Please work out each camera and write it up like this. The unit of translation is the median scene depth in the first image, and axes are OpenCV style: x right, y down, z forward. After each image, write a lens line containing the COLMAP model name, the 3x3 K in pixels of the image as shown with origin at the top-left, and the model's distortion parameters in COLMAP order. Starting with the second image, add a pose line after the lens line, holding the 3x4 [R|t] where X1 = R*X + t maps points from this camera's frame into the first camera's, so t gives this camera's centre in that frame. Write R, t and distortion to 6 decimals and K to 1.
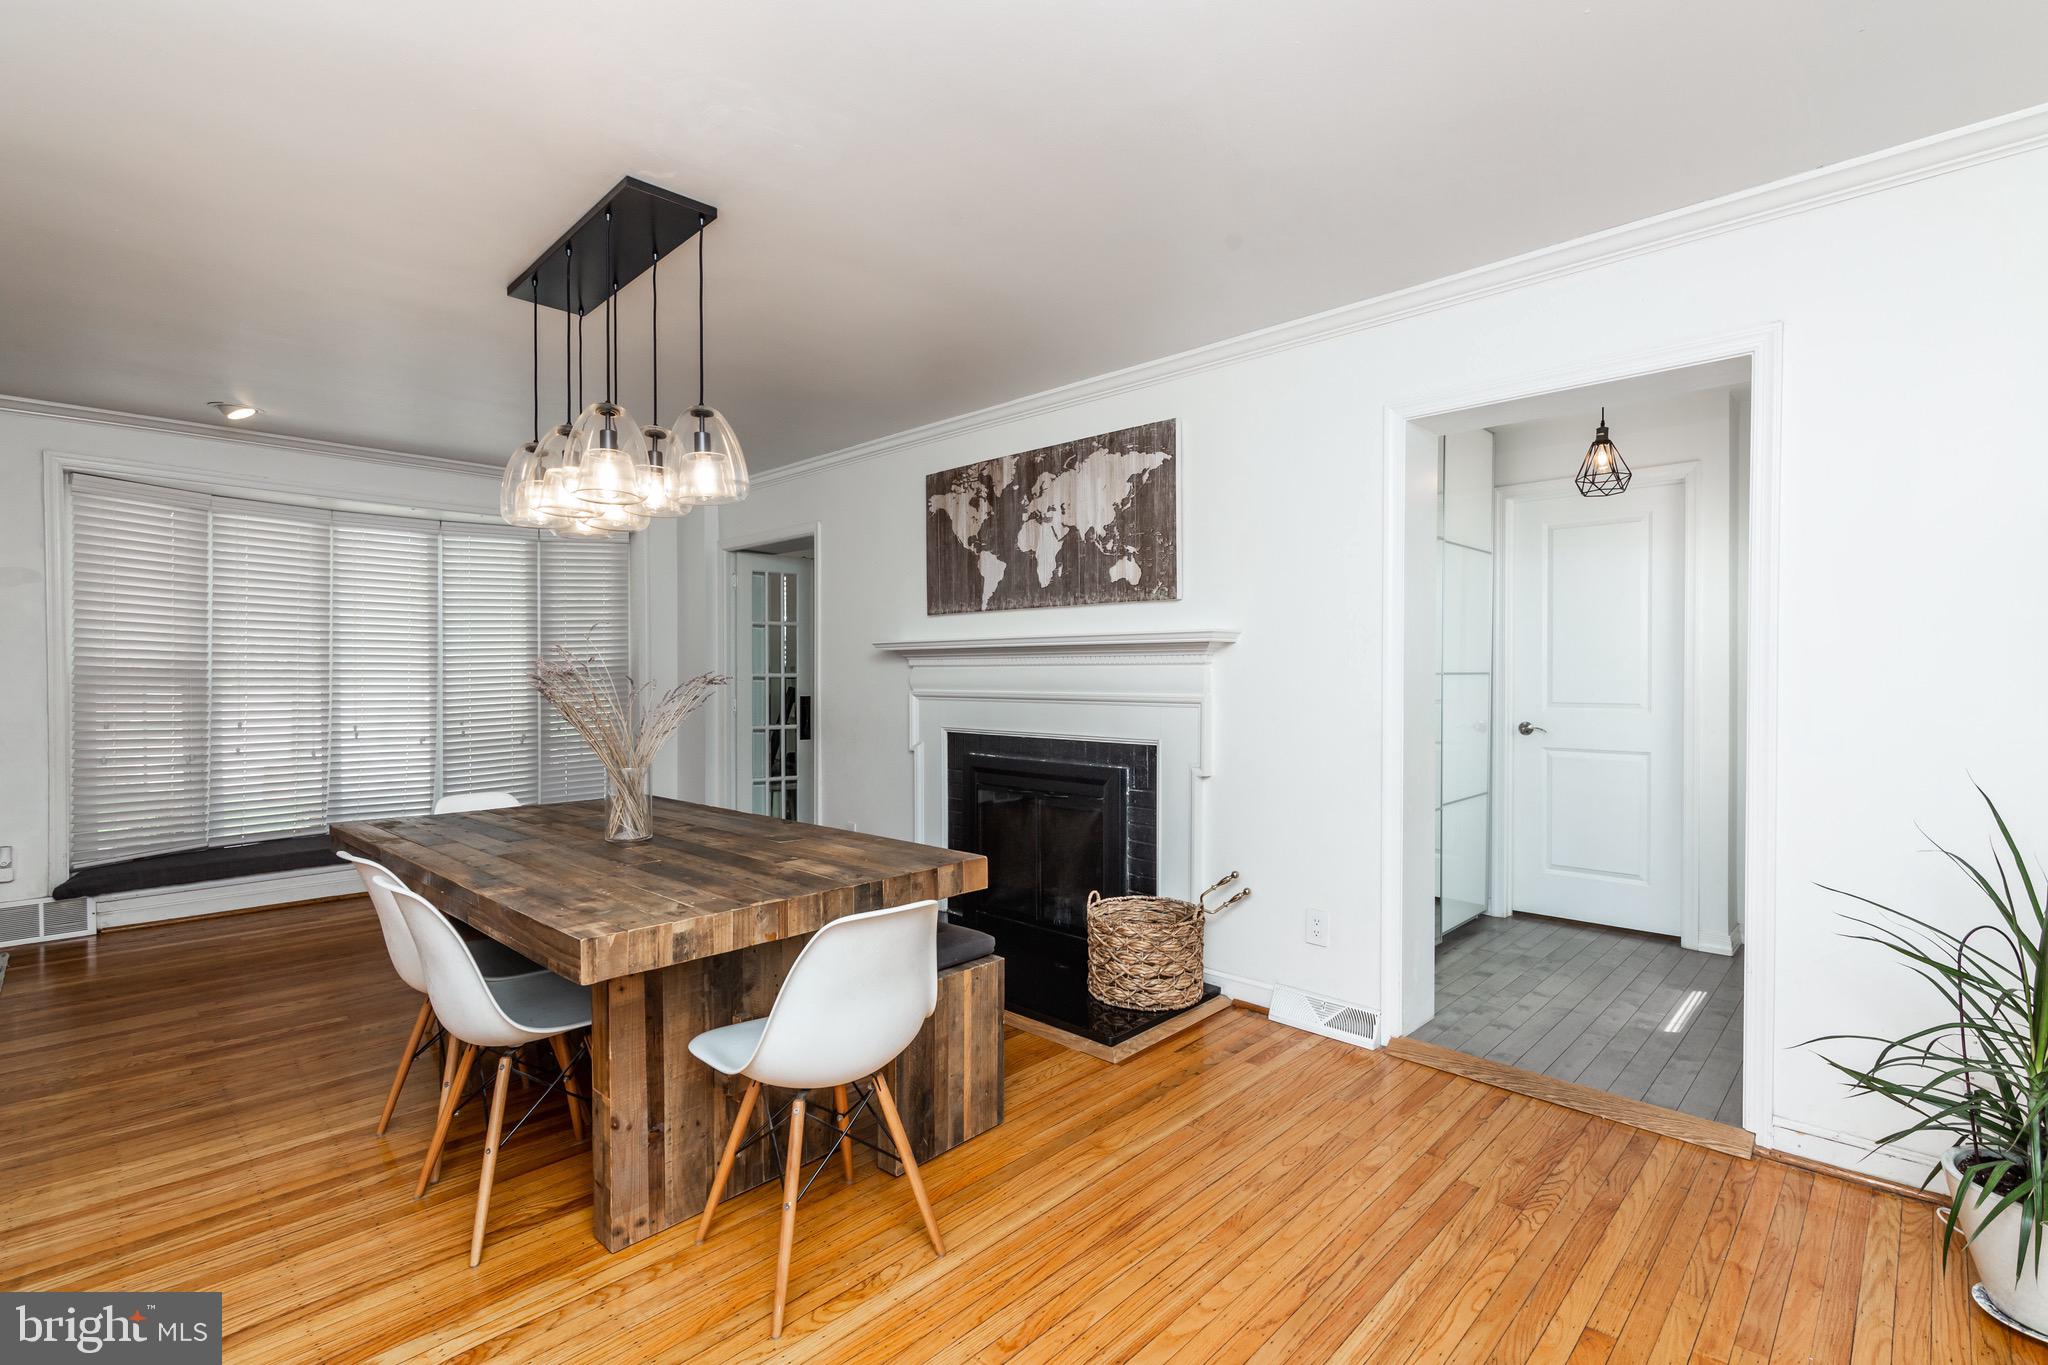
lens RADIAL K [[935.3, 0, 1030.2], [0, 935.3, 684.4], [0, 0, 1]] dist [0.000241, -0.001374]
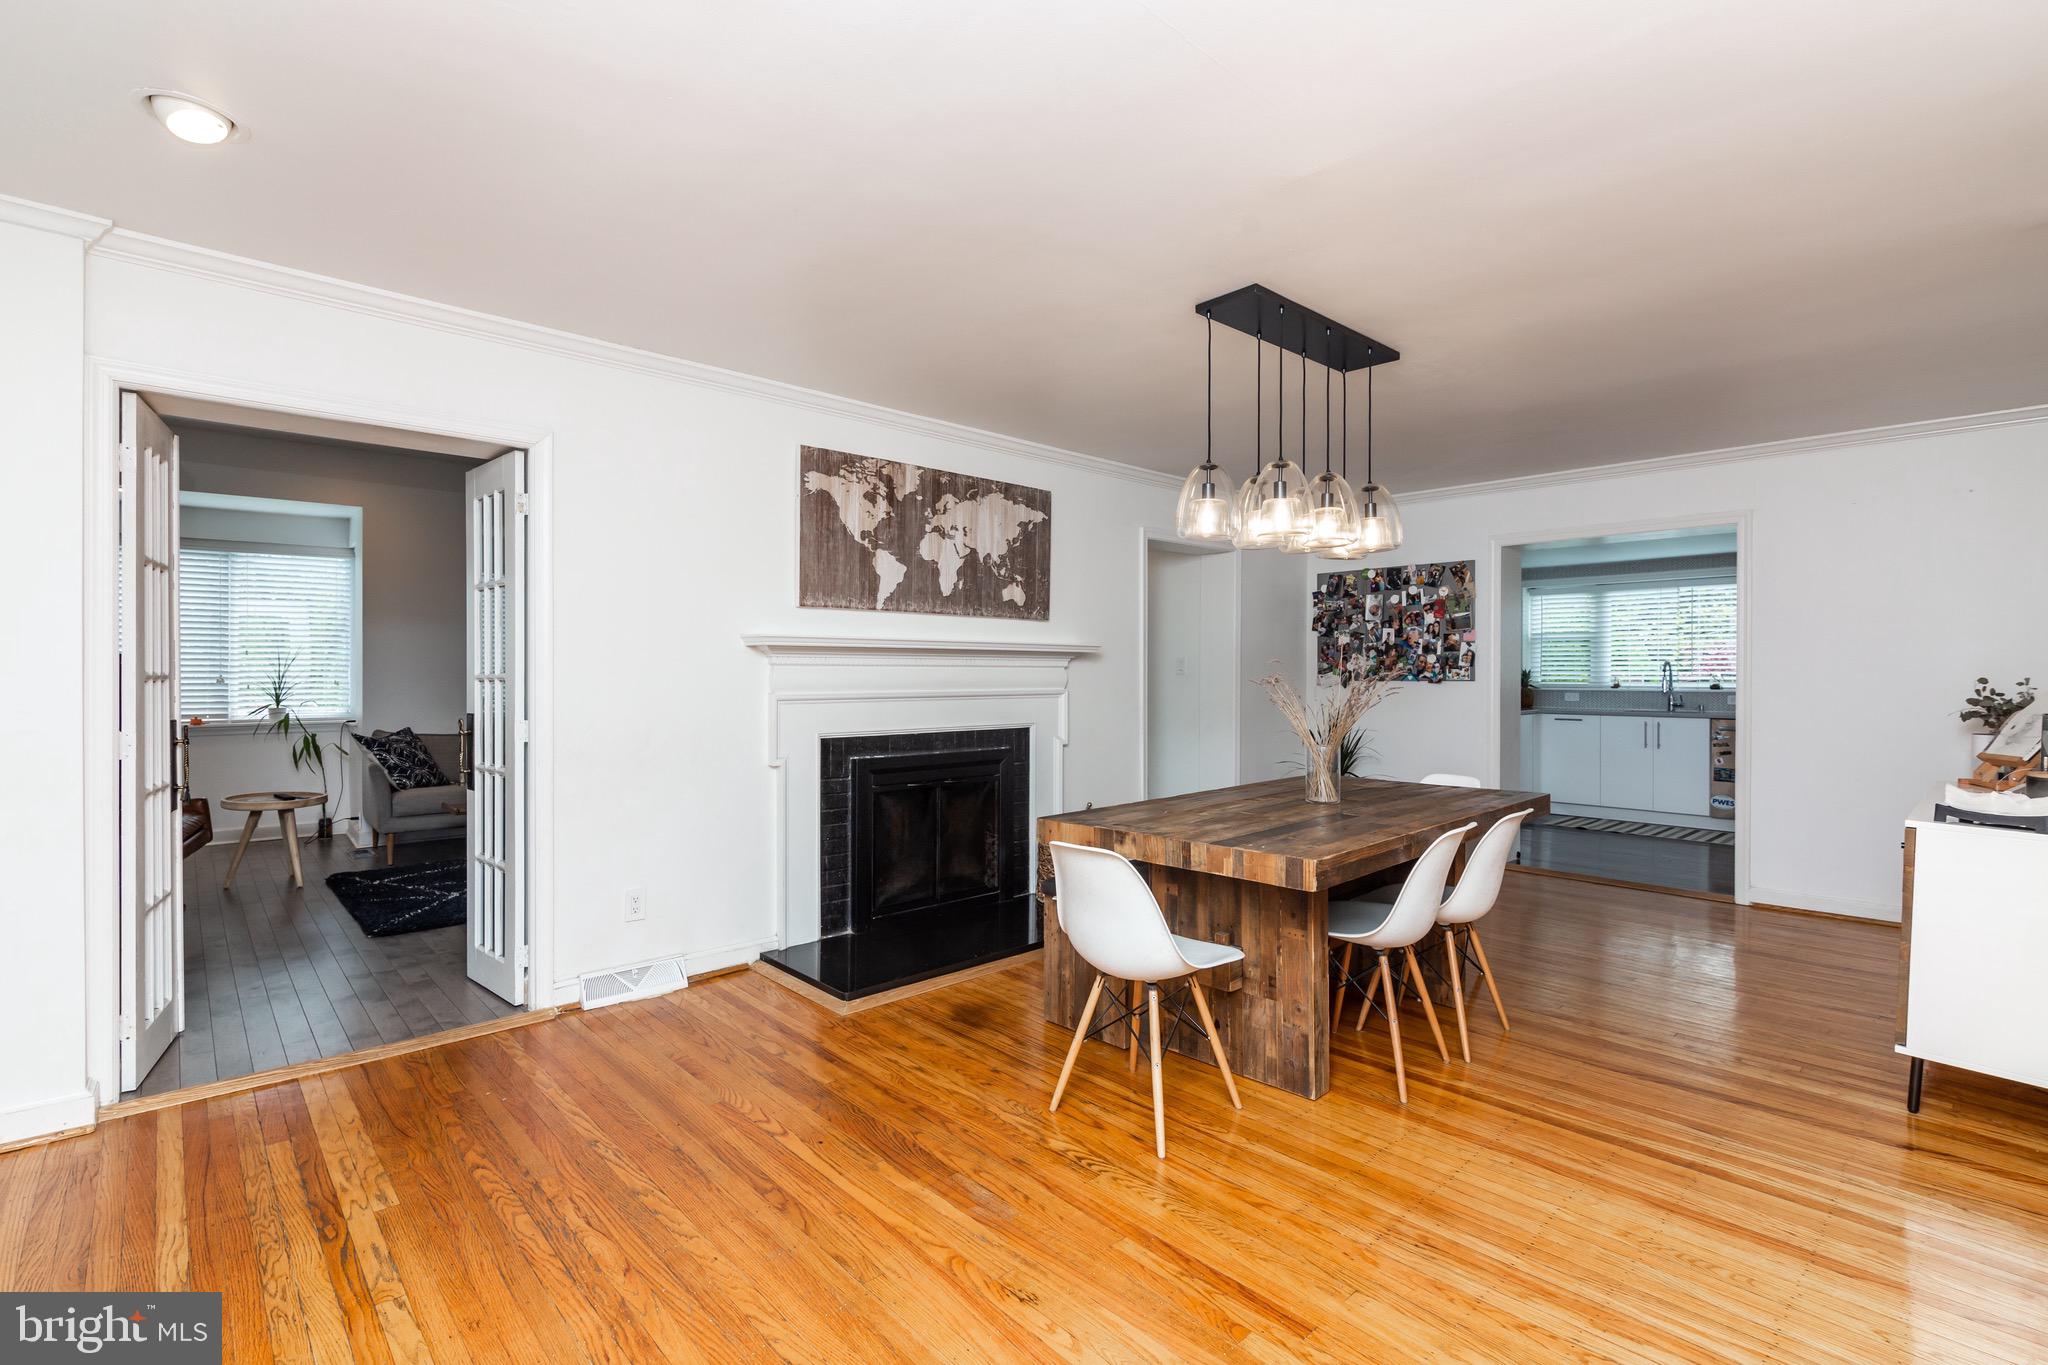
lens RADIAL K [[935.3, 0, 1030.8], [0, 935.3, 677.5], [0, 0, 1]] dist [0.000241, -0.001374]
pose [[0.057516, -0.006705, 0.998322, -1.087498], [0.005968, 0.999962, 0.006372, -0.013140], [-0.998327, 0.005592, 0.057554, 0.829302]]
